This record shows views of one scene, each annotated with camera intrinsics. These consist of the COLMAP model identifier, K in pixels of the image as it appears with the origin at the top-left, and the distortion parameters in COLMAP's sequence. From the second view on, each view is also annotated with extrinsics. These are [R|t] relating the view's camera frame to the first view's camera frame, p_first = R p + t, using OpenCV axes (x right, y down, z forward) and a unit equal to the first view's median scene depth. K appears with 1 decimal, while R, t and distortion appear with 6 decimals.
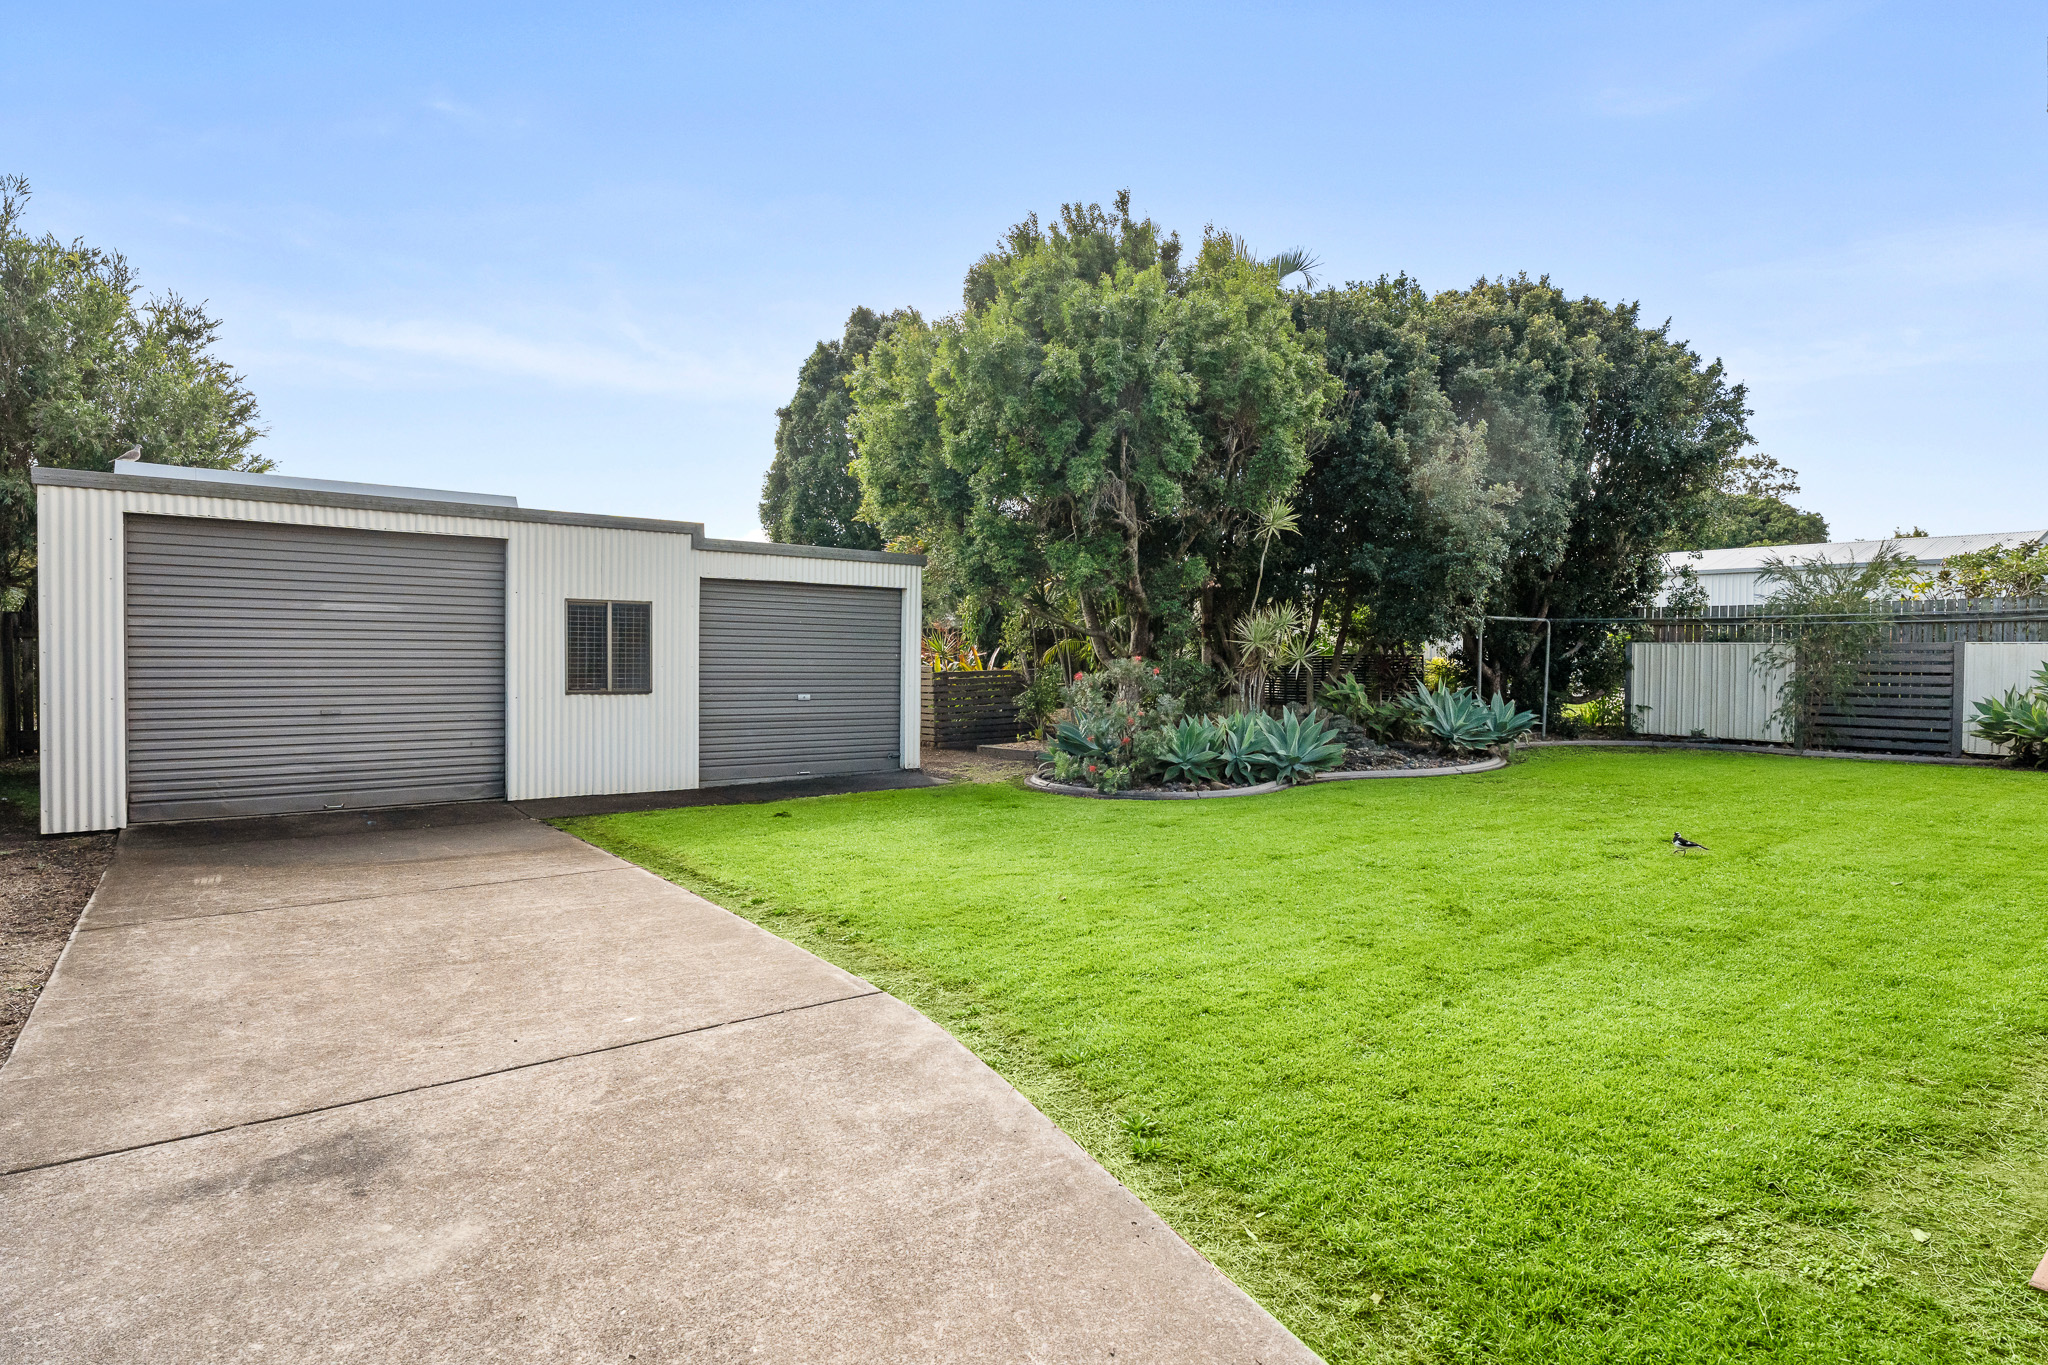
lens RADIAL K [[1062.7, 0, 1026.3], [0, 1062.7, 679.9], [0, 0, 1]] dist [-0.014148, 0.000384]
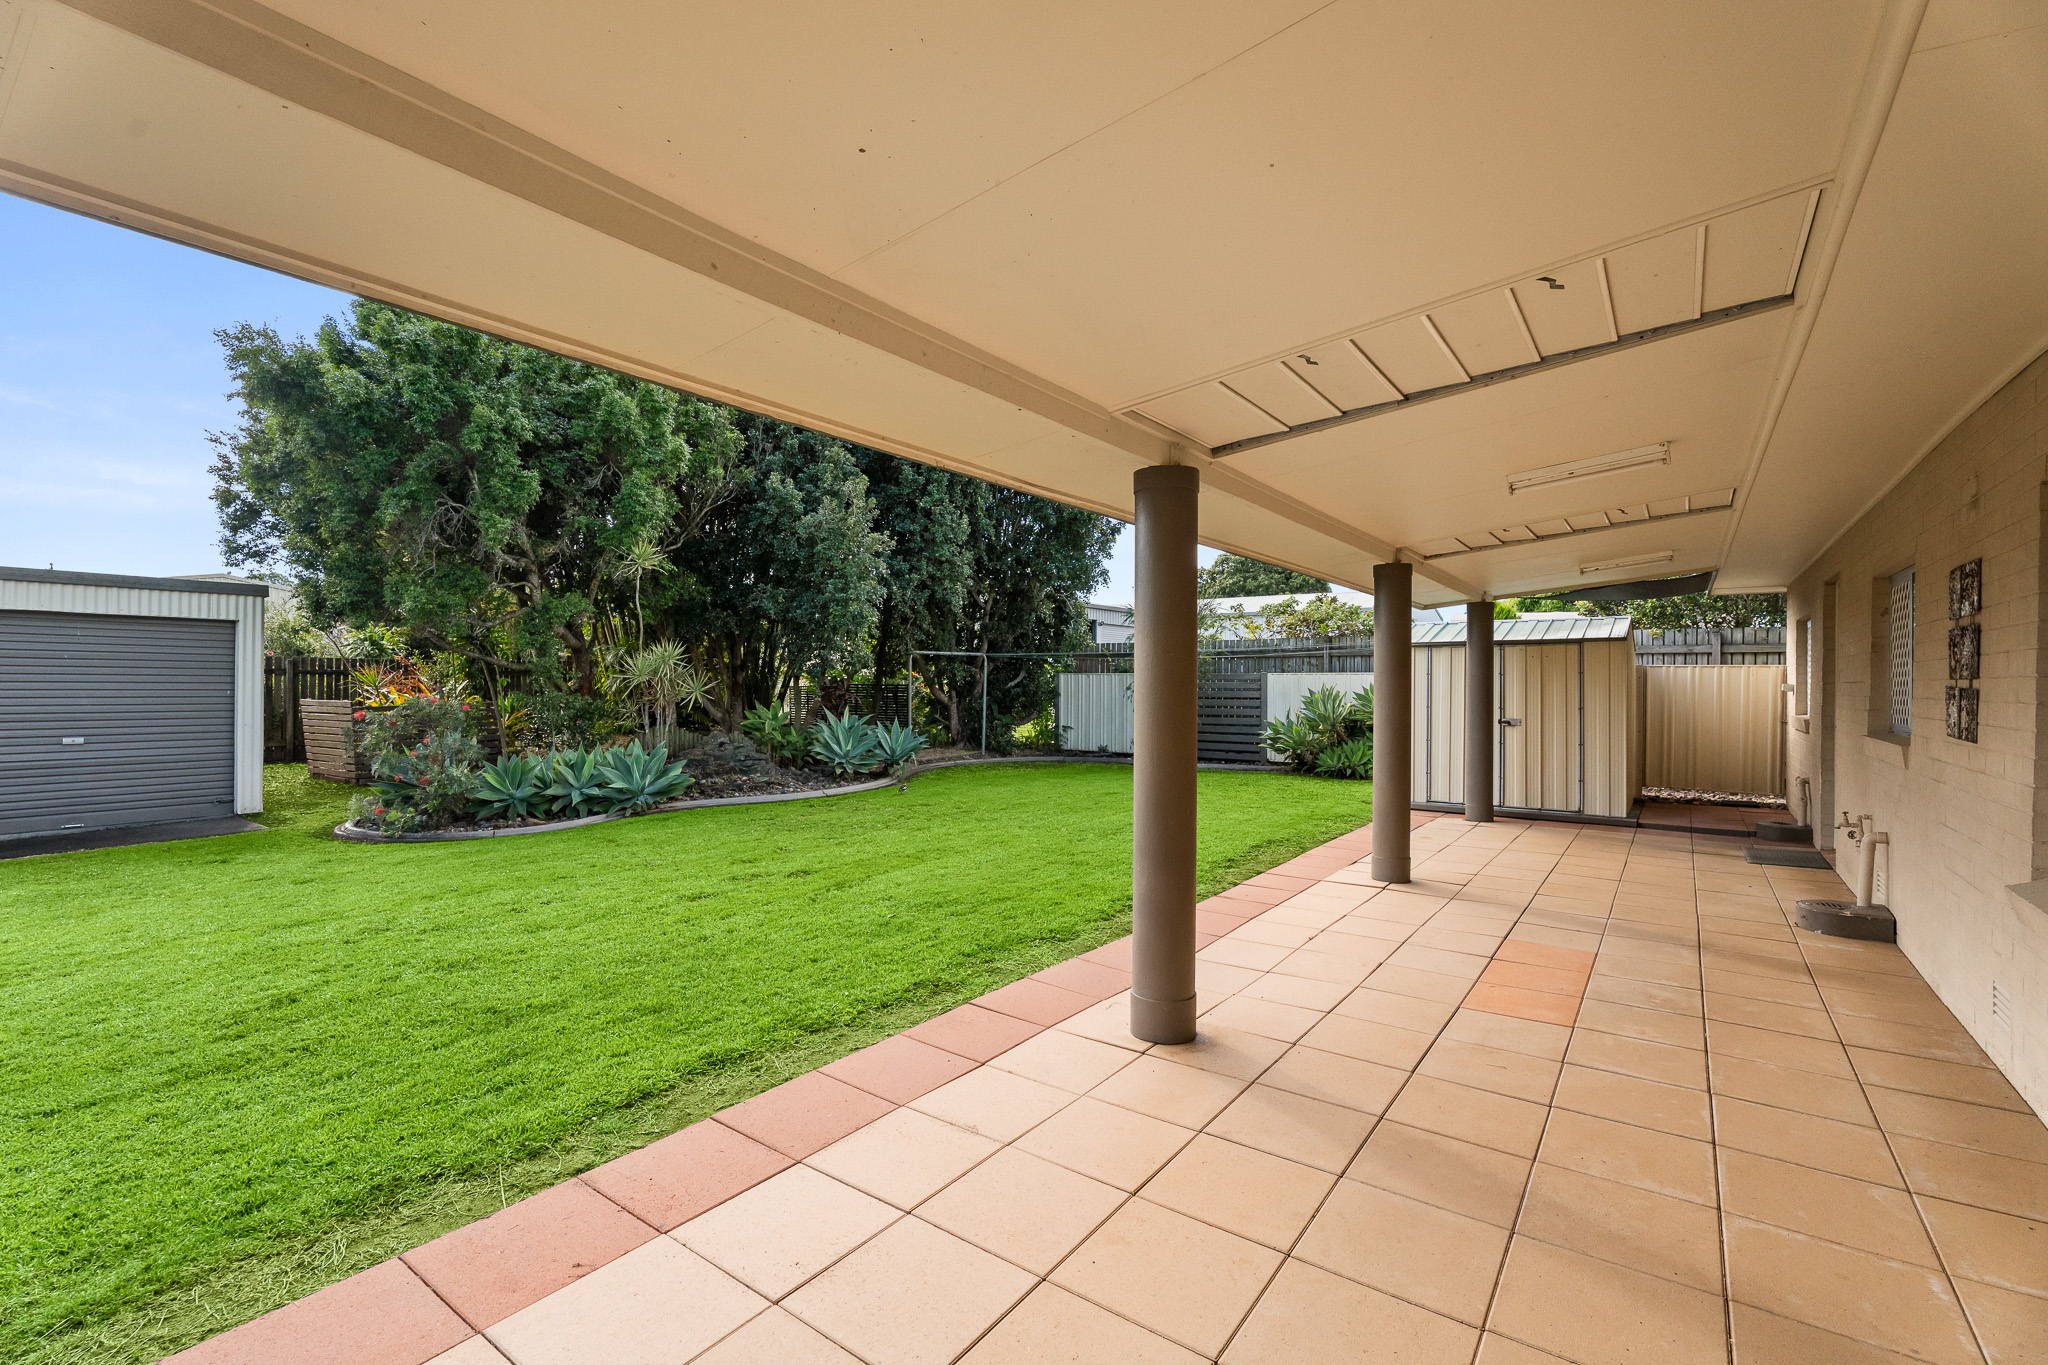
lens RADIAL K [[895.4, 0, 1020.2], [0, 895.4, 685.1], [0, 0, 1]] dist [0.001459, 0.000283]
pose [[0.962894, -0.007712, 0.269771, 0.331888], [0.012407, 0.999800, -0.015701, -0.008224], [-0.269596, 0.018465, 0.962797, 0.054683]]
